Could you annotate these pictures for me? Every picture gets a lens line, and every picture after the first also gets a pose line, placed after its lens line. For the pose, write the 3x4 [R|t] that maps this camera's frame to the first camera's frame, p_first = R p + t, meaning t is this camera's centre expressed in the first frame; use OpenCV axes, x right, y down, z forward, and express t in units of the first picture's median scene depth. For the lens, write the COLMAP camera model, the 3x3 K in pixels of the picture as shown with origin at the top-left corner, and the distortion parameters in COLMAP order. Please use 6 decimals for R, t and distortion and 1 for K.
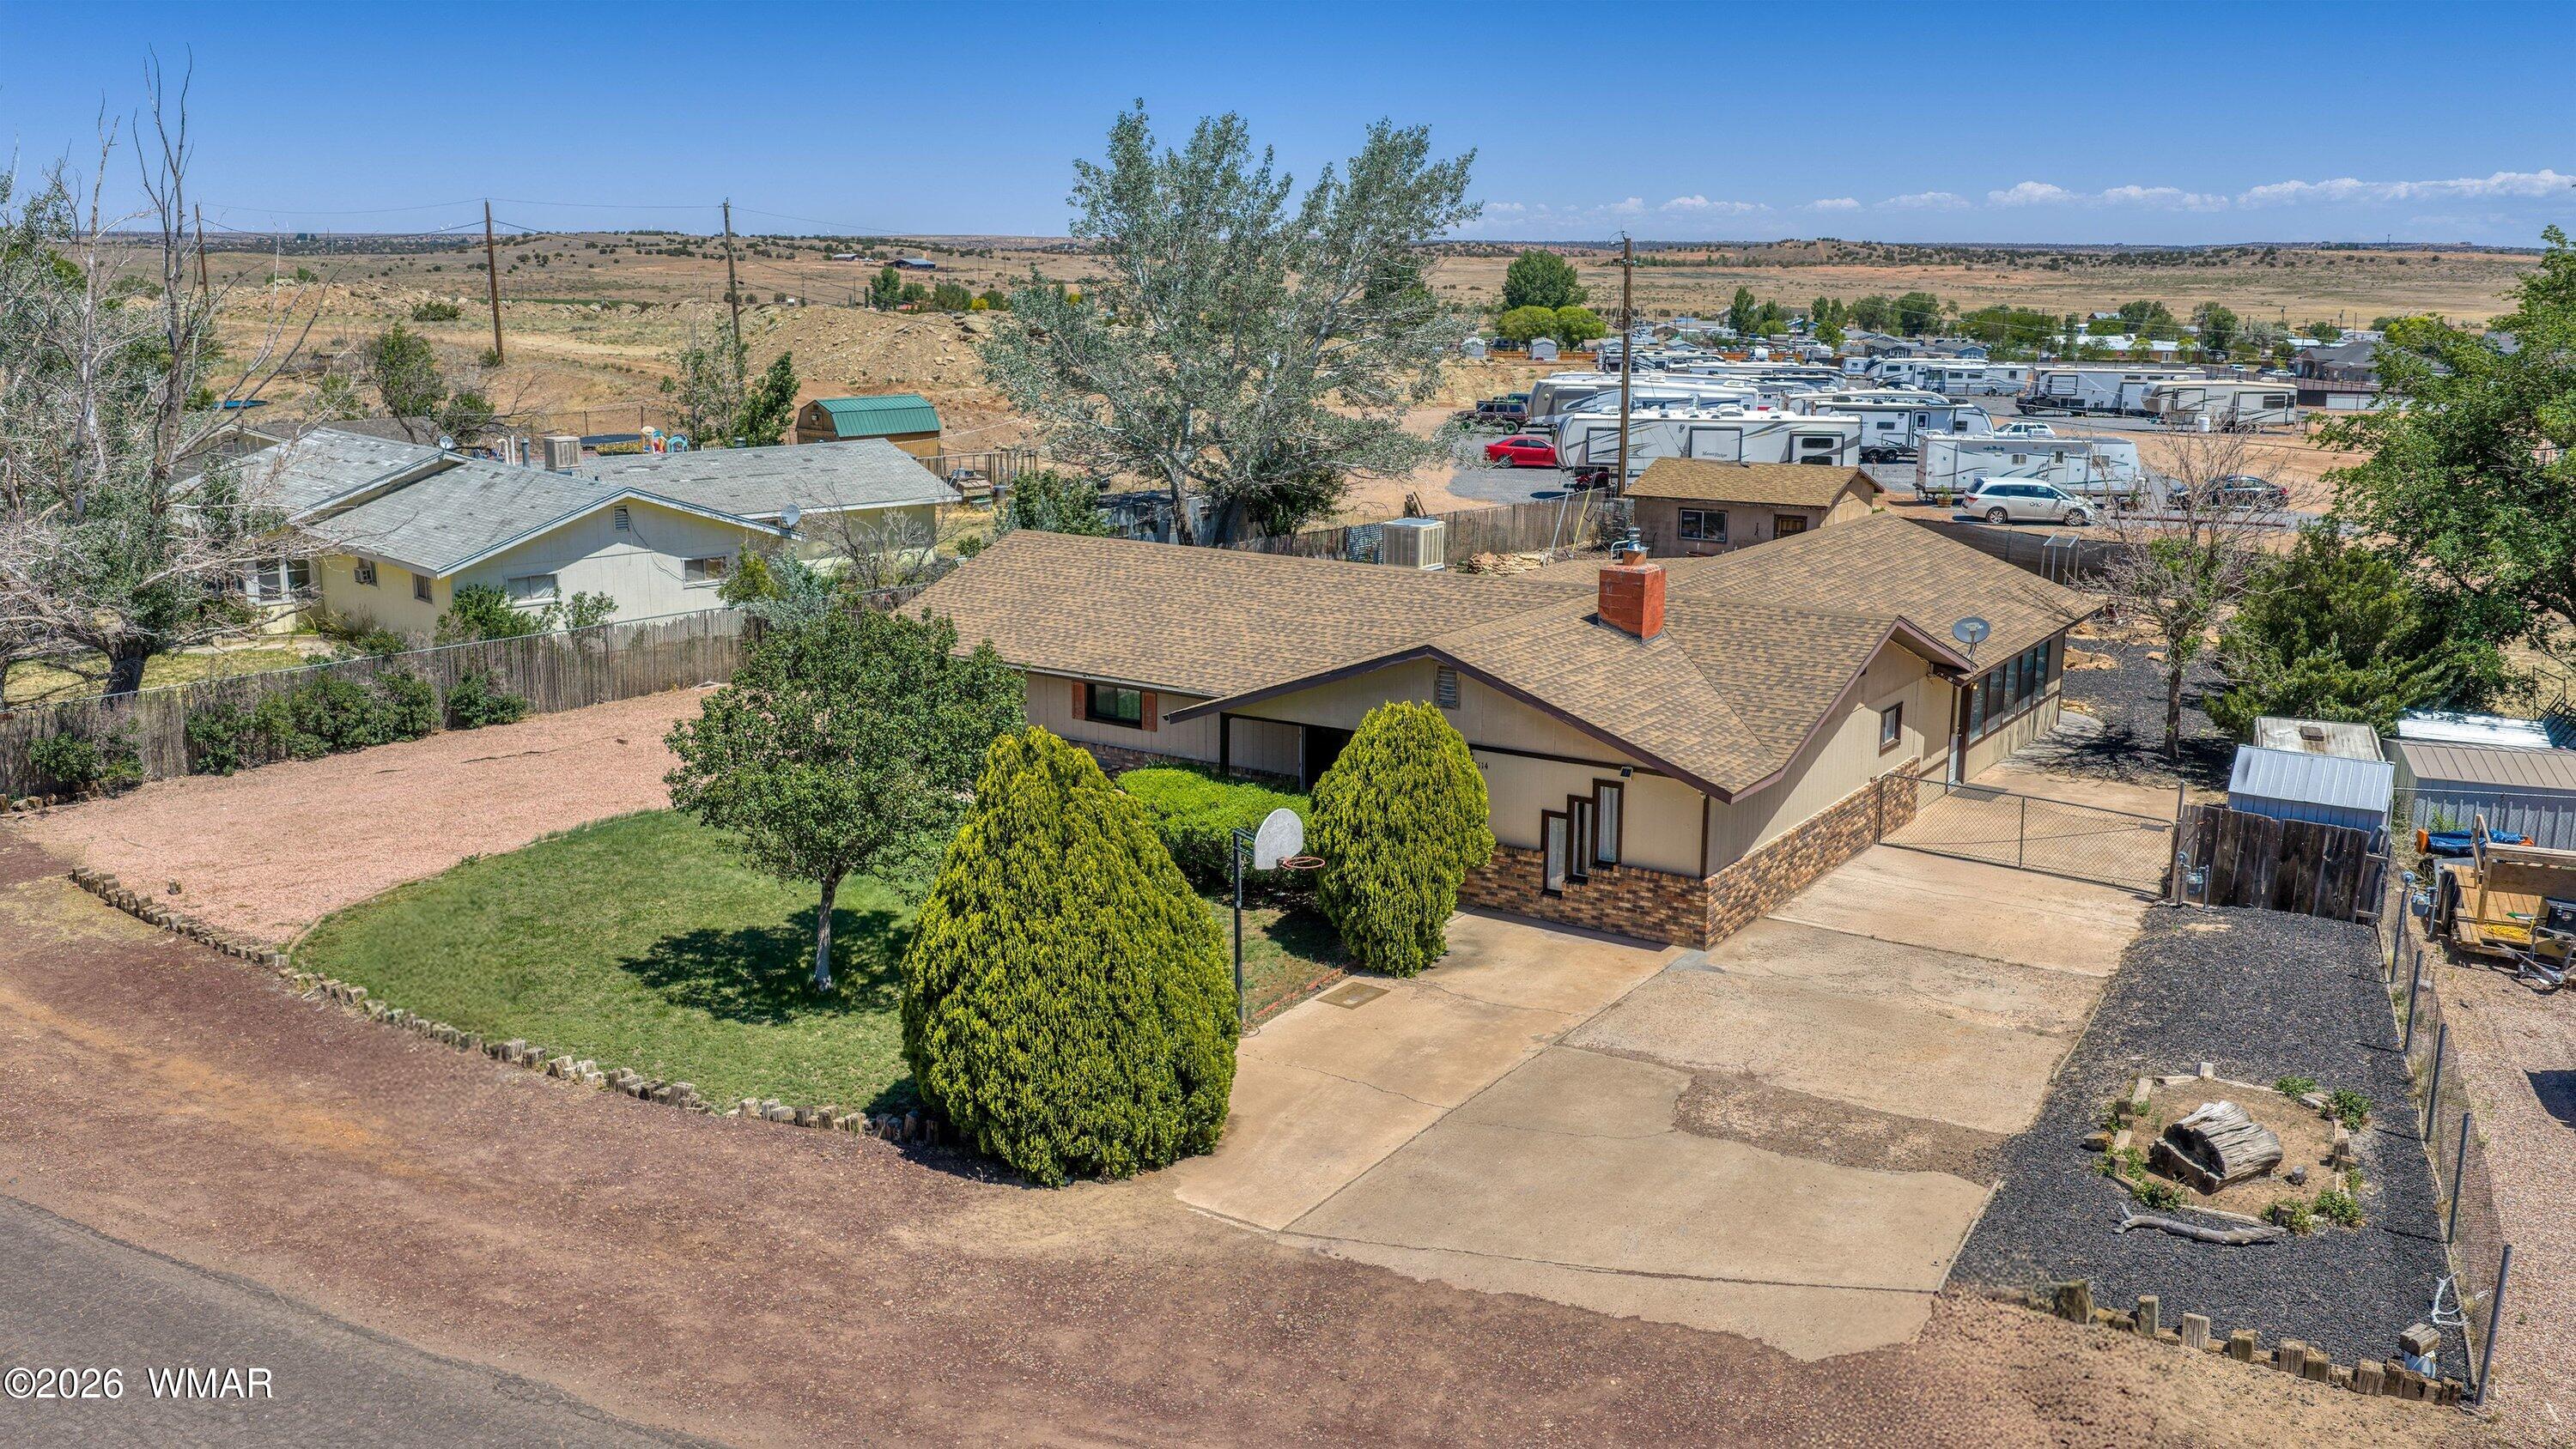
lens RADIAL K [[1960.6, 0, 1288.0], [0, 1960.6, 724.5], [0, 0, 1]] dist [0.000564, 0.000235]
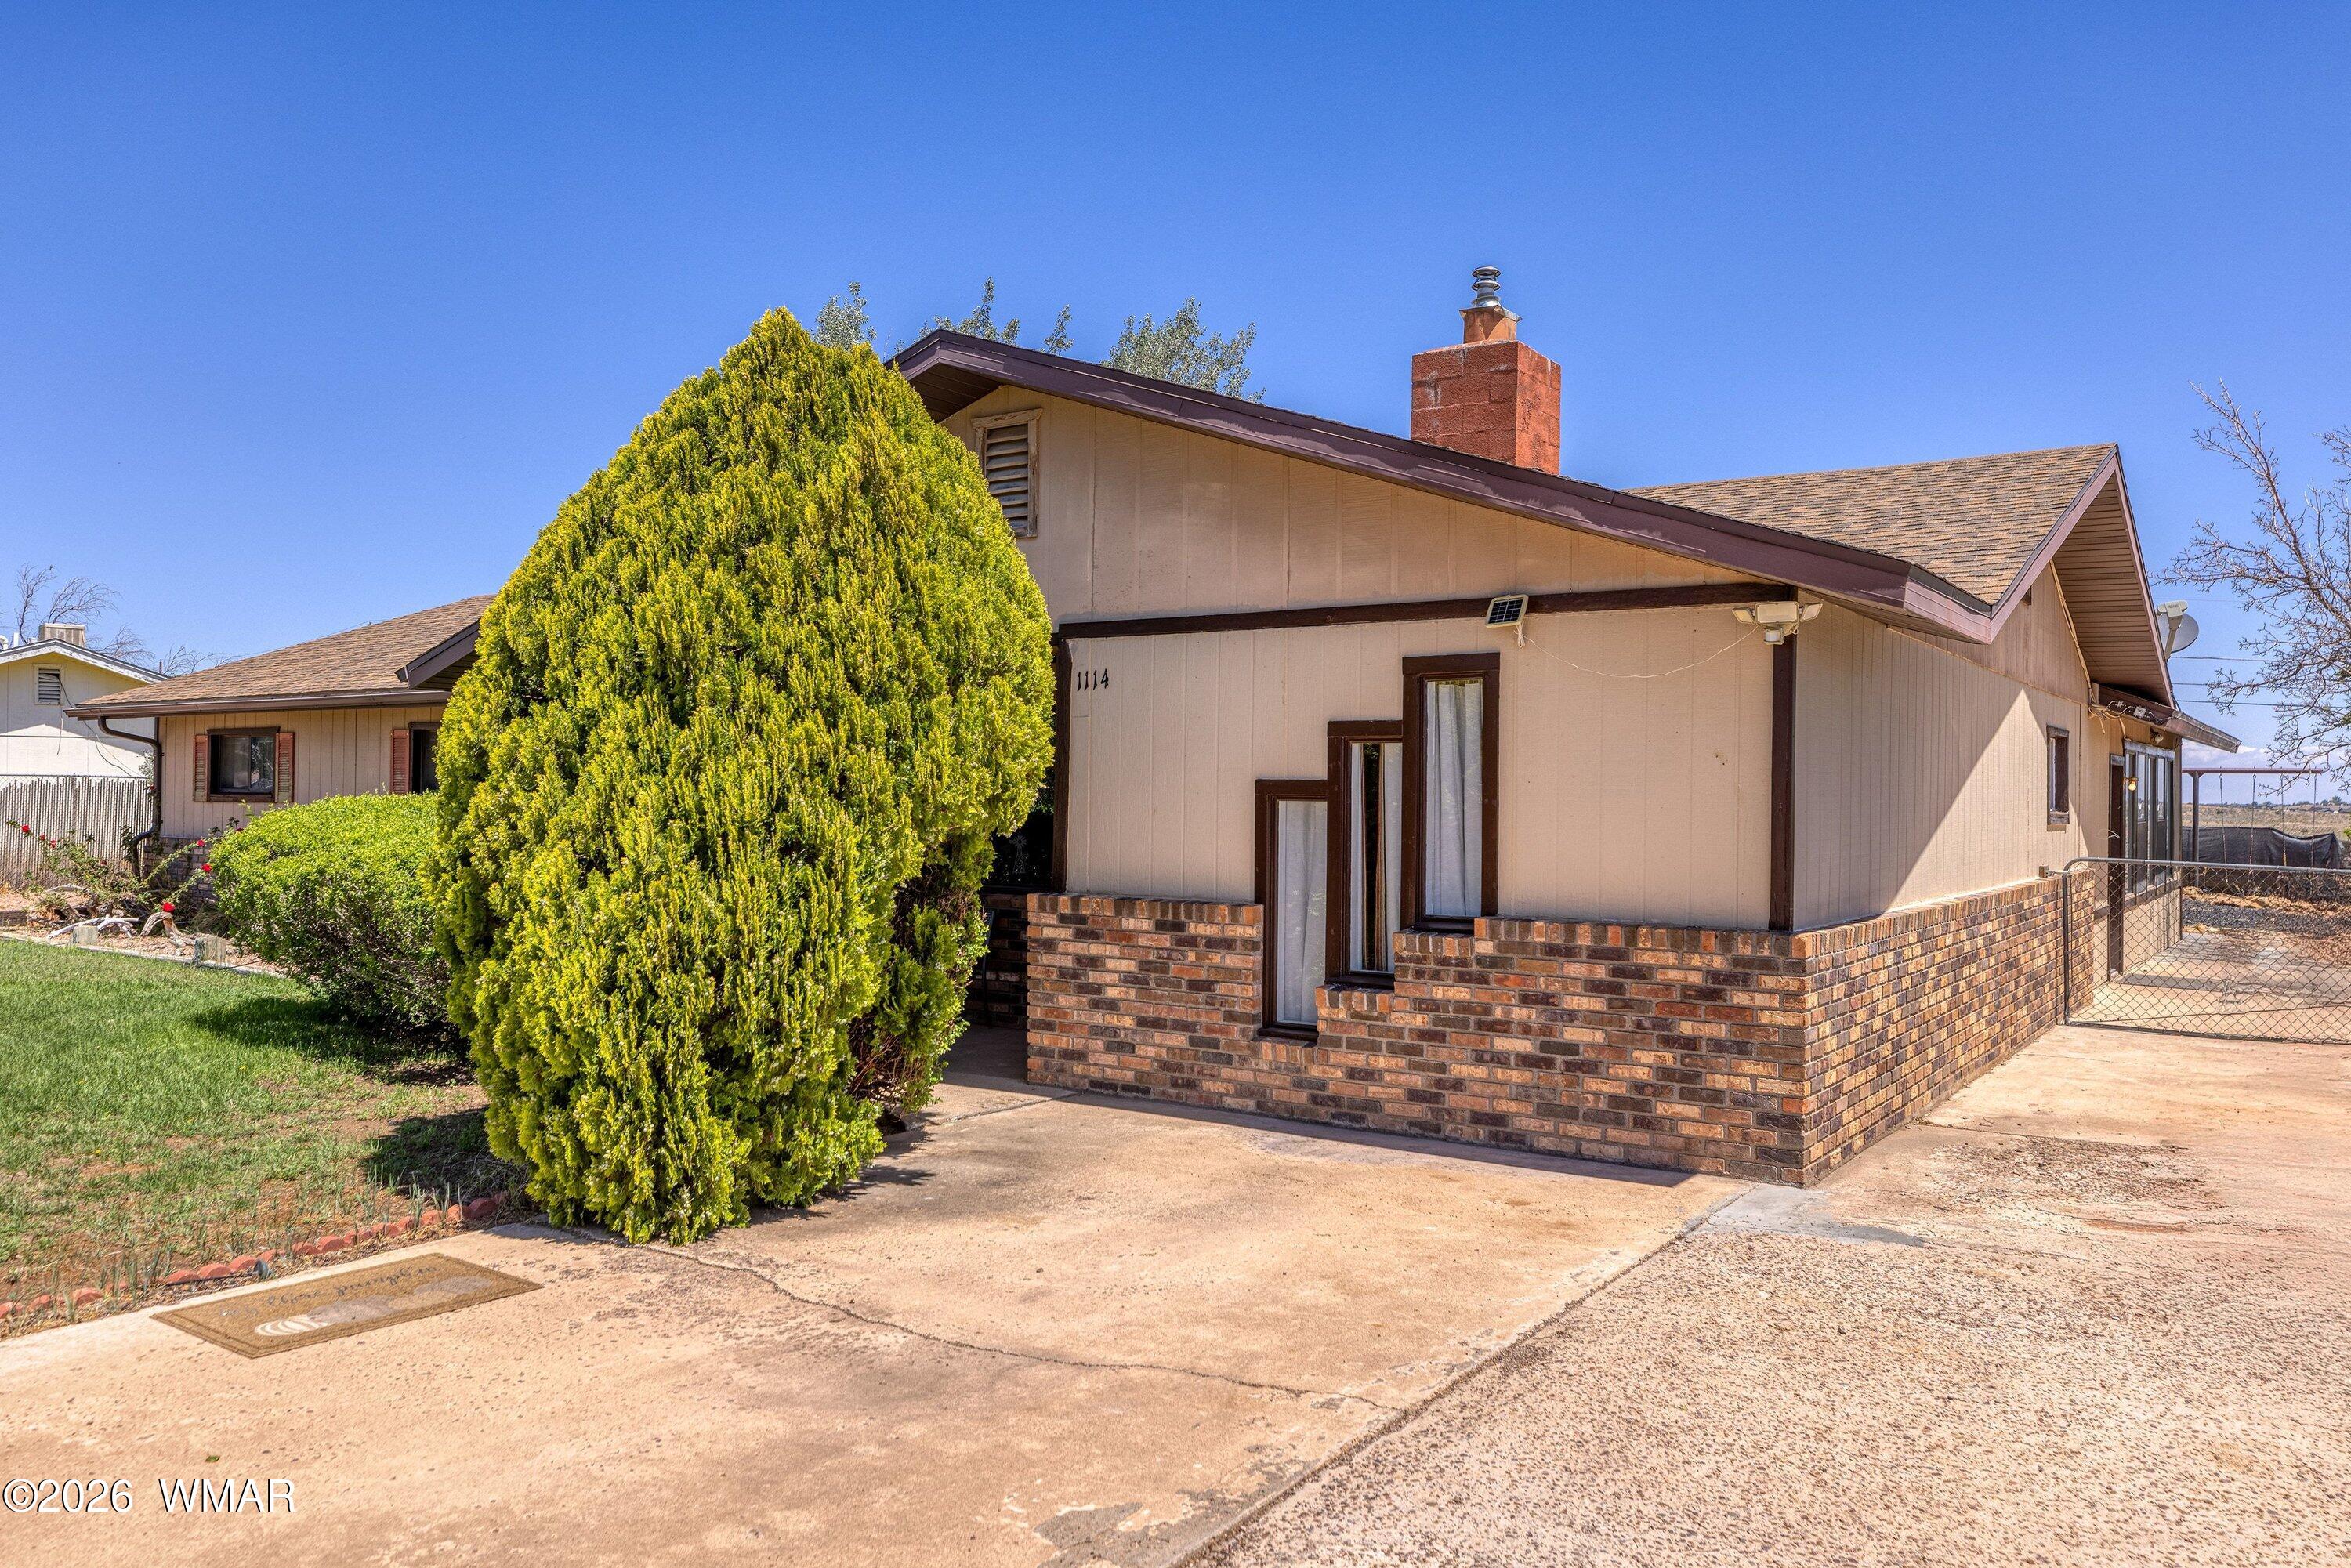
lens RADIAL K [[1735.8, 0, 1131.4], [0, 1735.8, 787.6], [0, 0, 1]] dist [-0.001141, -0.001906]
pose [[0.999910, 0.010327, -0.008578, 0.113572], [-0.011894, 0.977766, -0.209363, 0.110979], [0.006225, 0.209446, 0.977800, 0.725465]]
